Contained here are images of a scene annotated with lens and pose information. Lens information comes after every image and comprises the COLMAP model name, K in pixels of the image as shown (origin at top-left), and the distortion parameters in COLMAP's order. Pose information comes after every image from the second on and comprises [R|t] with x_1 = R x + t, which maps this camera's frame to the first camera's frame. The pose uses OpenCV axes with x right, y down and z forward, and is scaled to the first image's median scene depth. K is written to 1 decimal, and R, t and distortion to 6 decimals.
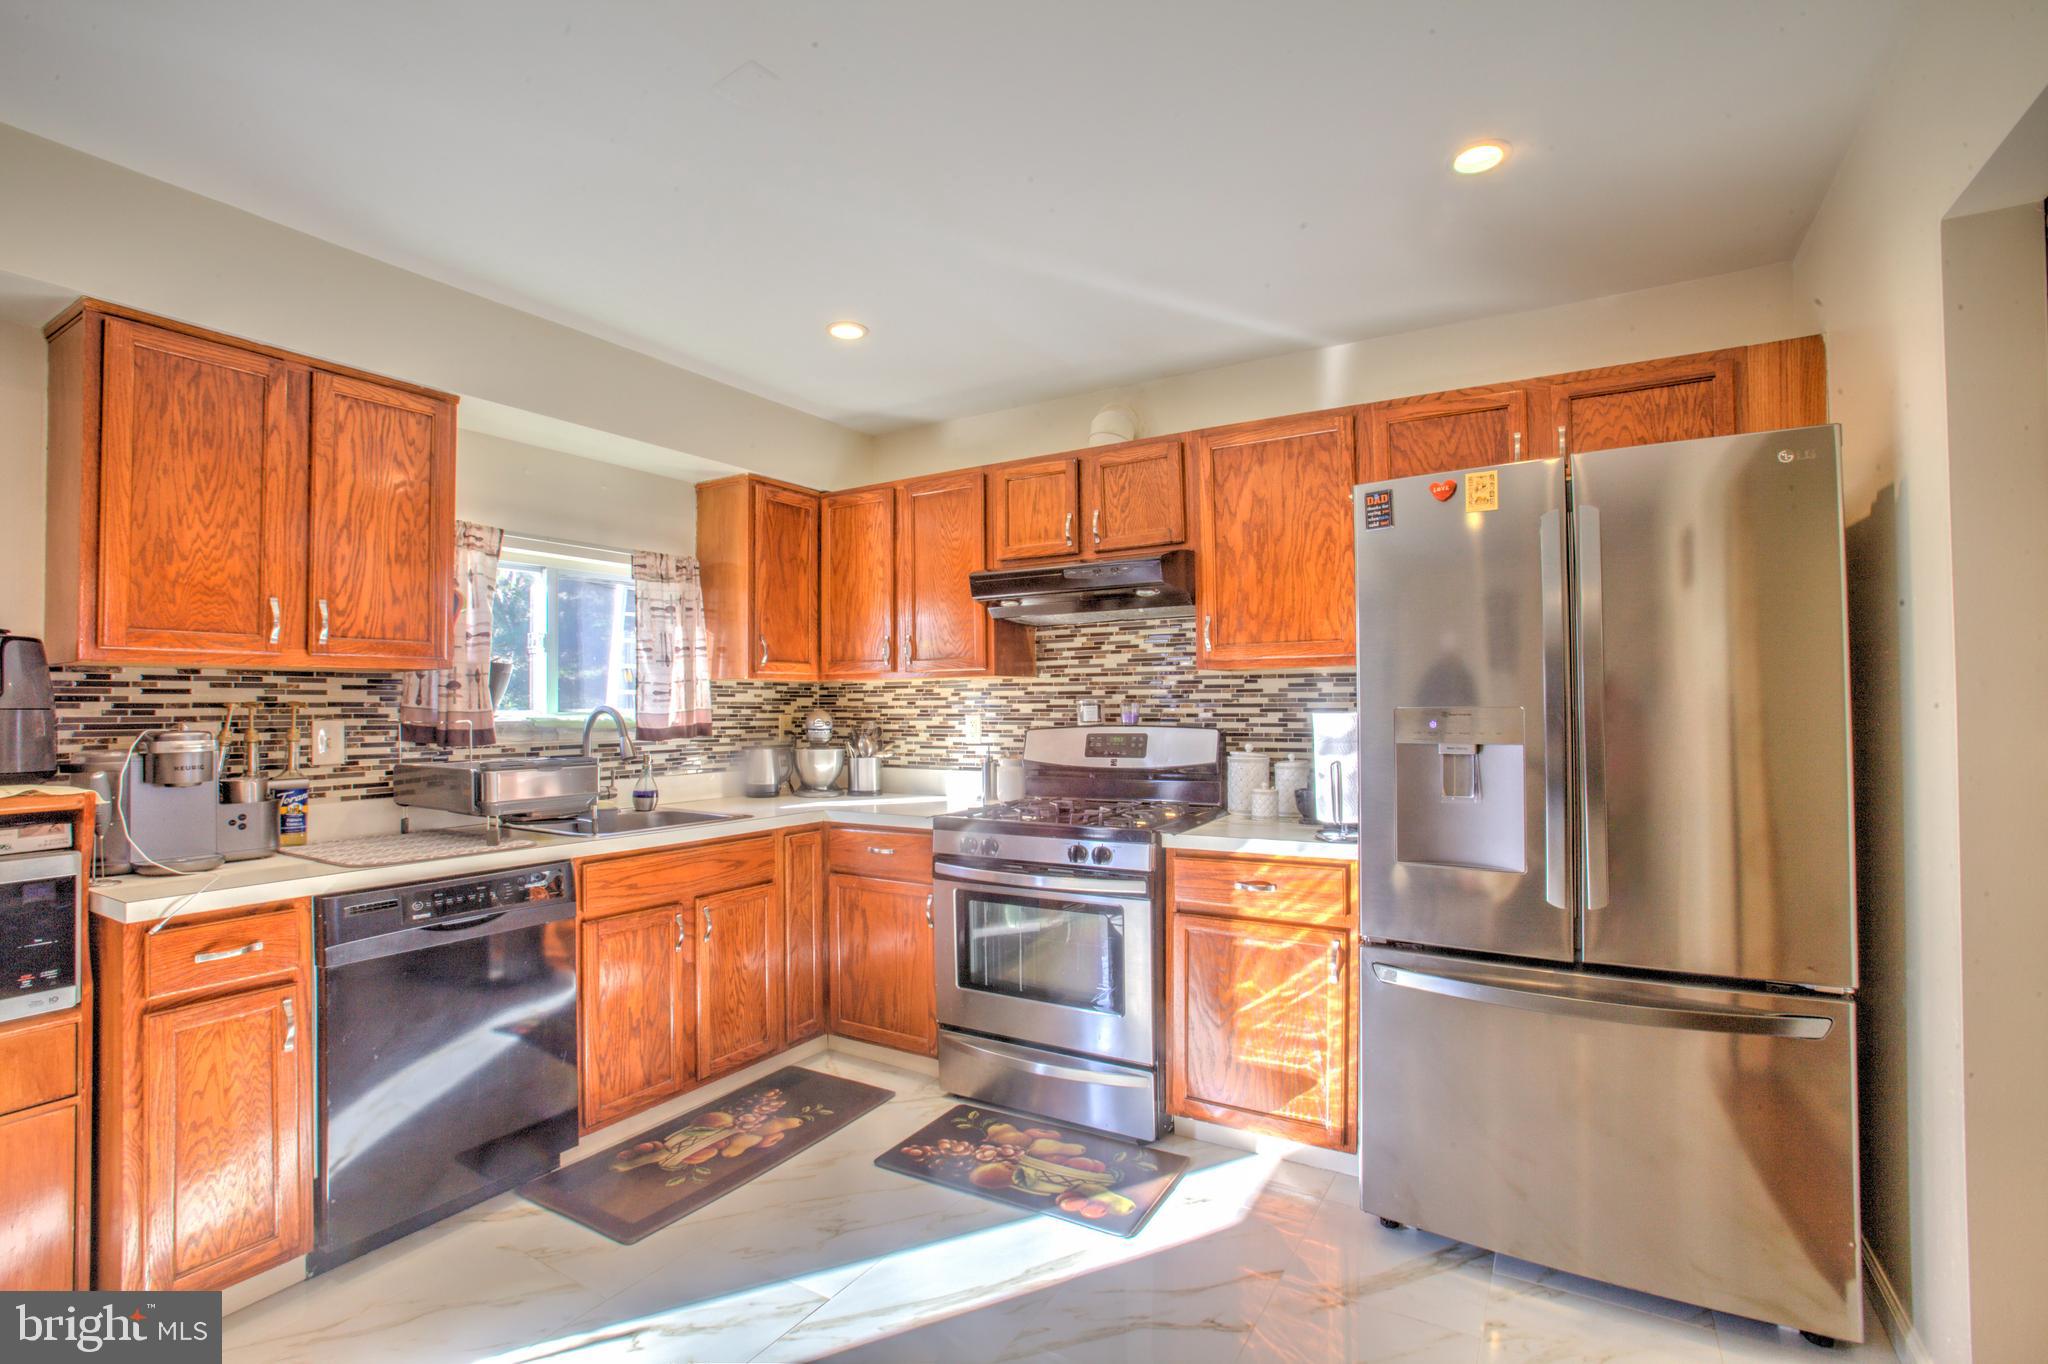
lens RADIAL K [[943.2, 0, 1024.0], [0, 943.2, 689.6], [0, 0, 1]] dist [-0.084190, 0.041654]
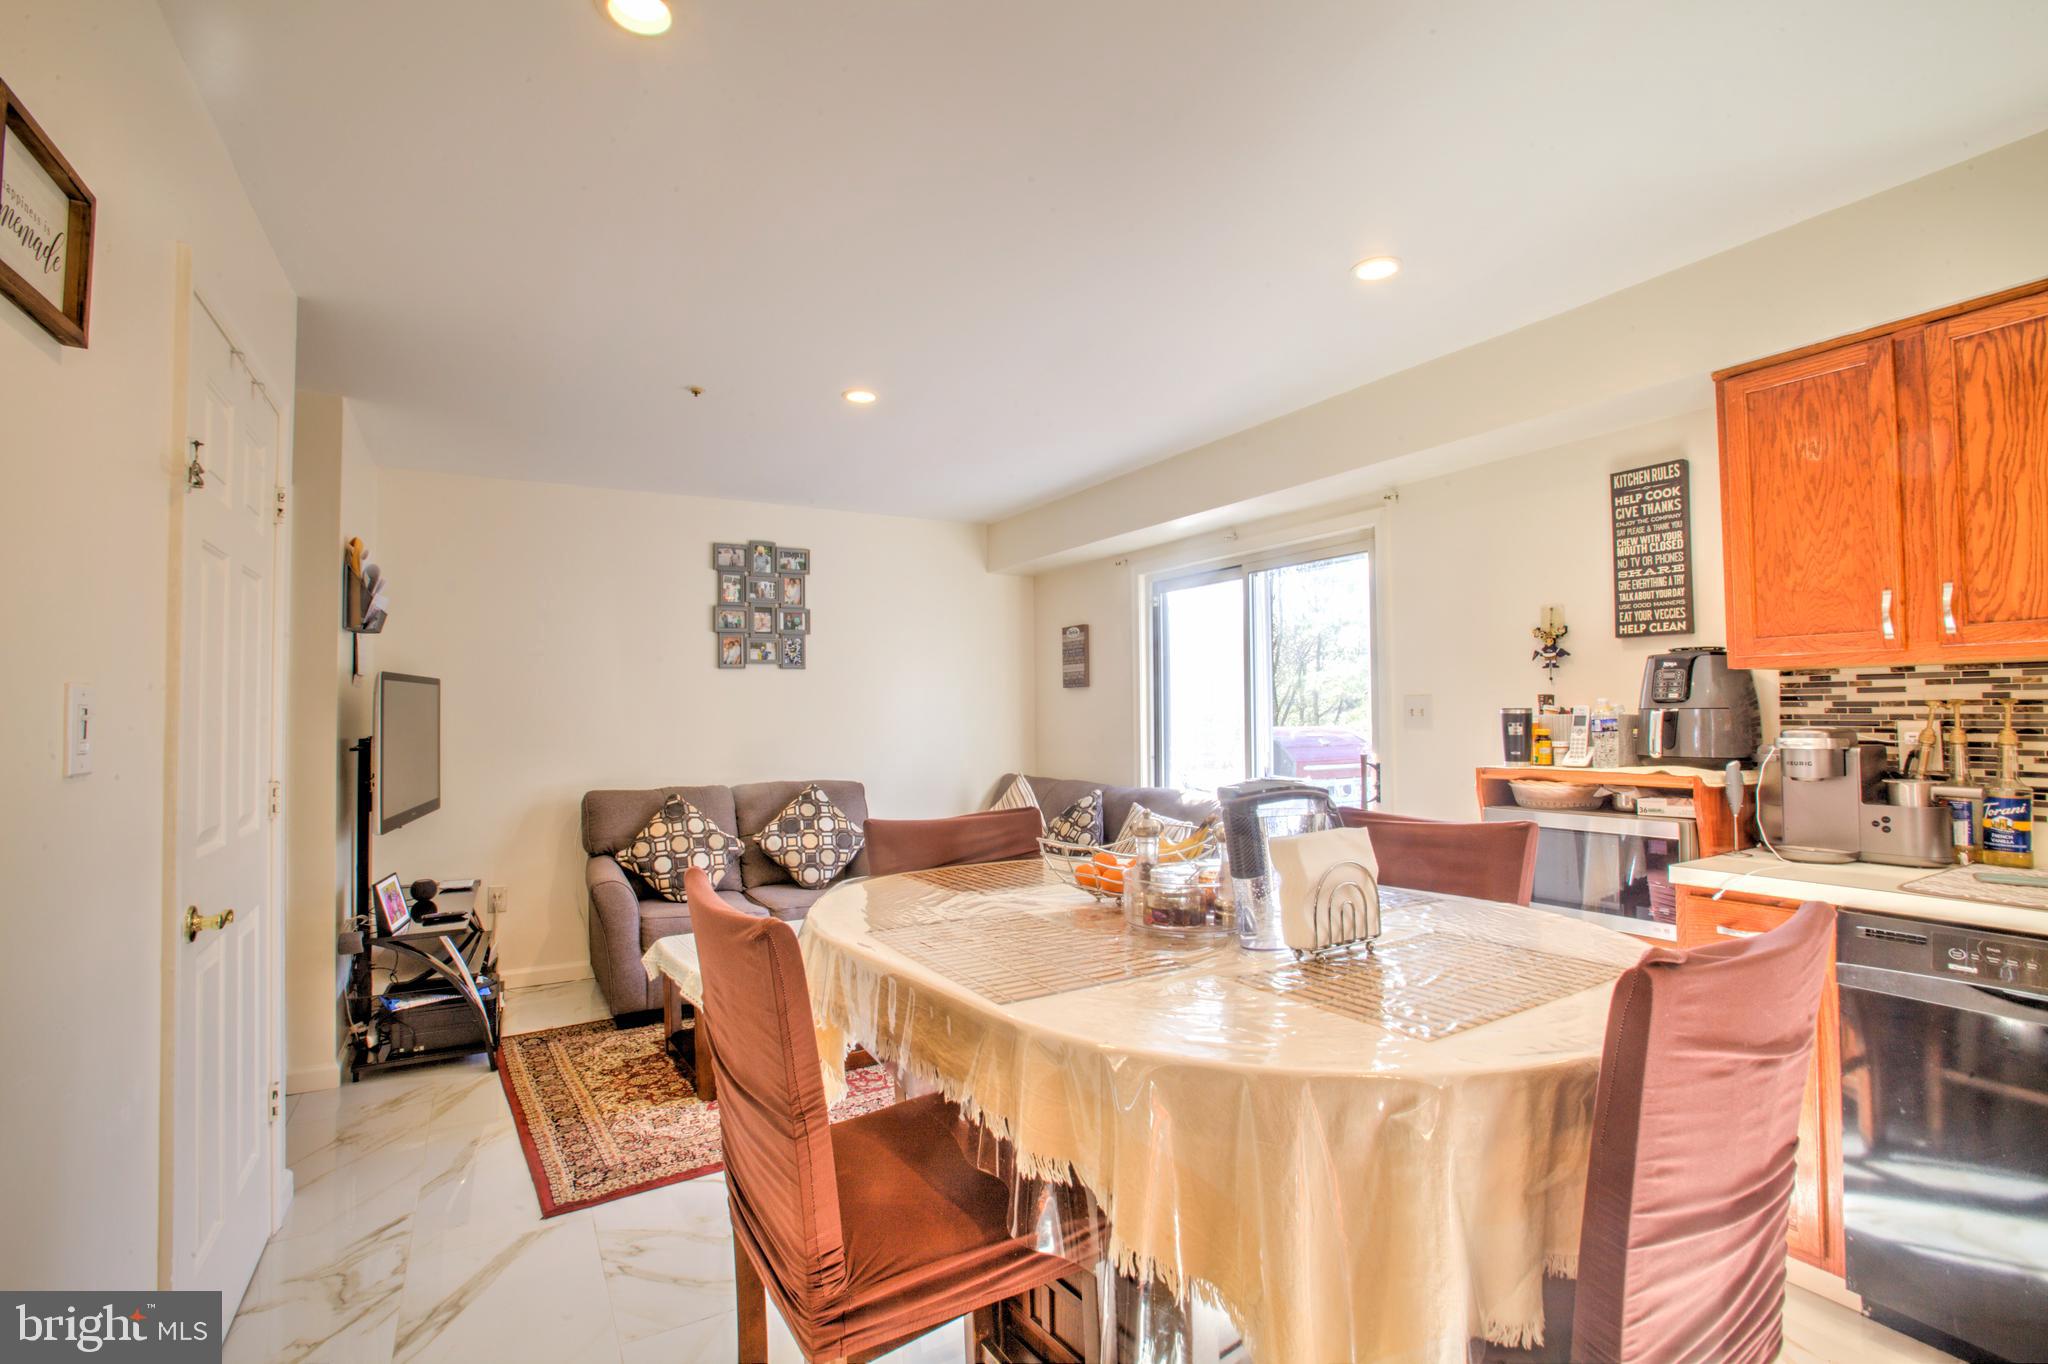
lens RADIAL K [[943.2, 0, 1024.0], [0, 943.2, 689.6], [0, 0, 1]] dist [-0.084190, 0.041654]
pose [[-0.475017, -0.009730, -0.879923, 0.354385], [0.029295, 0.999210, -0.026863, 0.000653], [0.879489, -0.038538, -0.474356, 0.541895]]
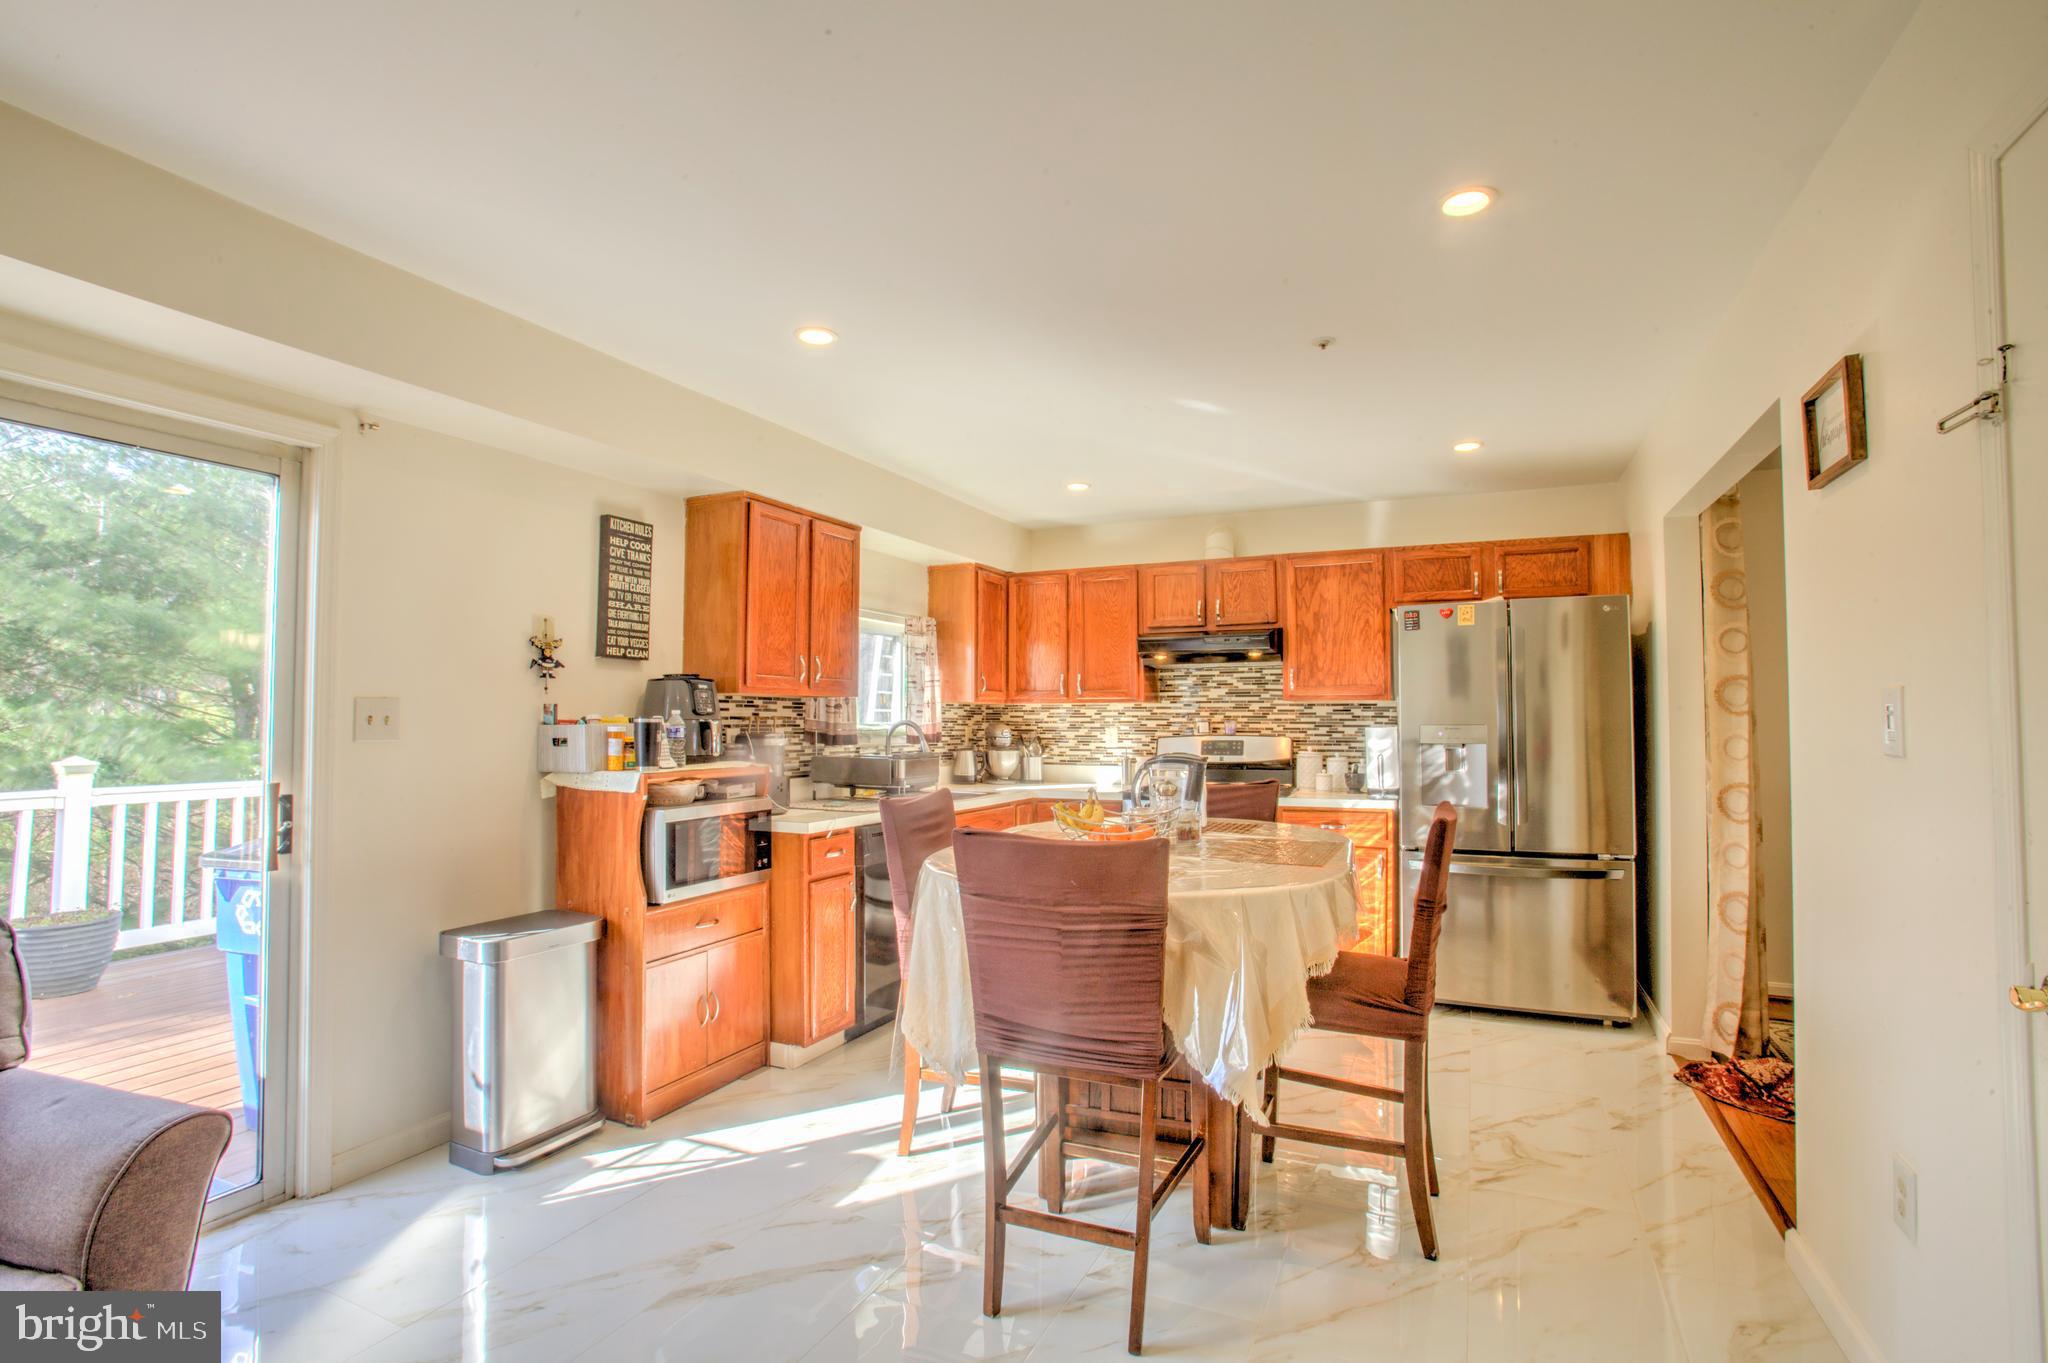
lens RADIAL K [[963.7, 0, 1039.3], [0, 963.7, 688.3], [0, 0, 1]] dist [-0.070809, 0.030984]
pose [[0.993188, 0.011910, 0.115913, -0.490580], [-0.009857, 0.999784, -0.018275, -0.009188], [-0.116105, 0.017008, 0.993091, -0.693329]]
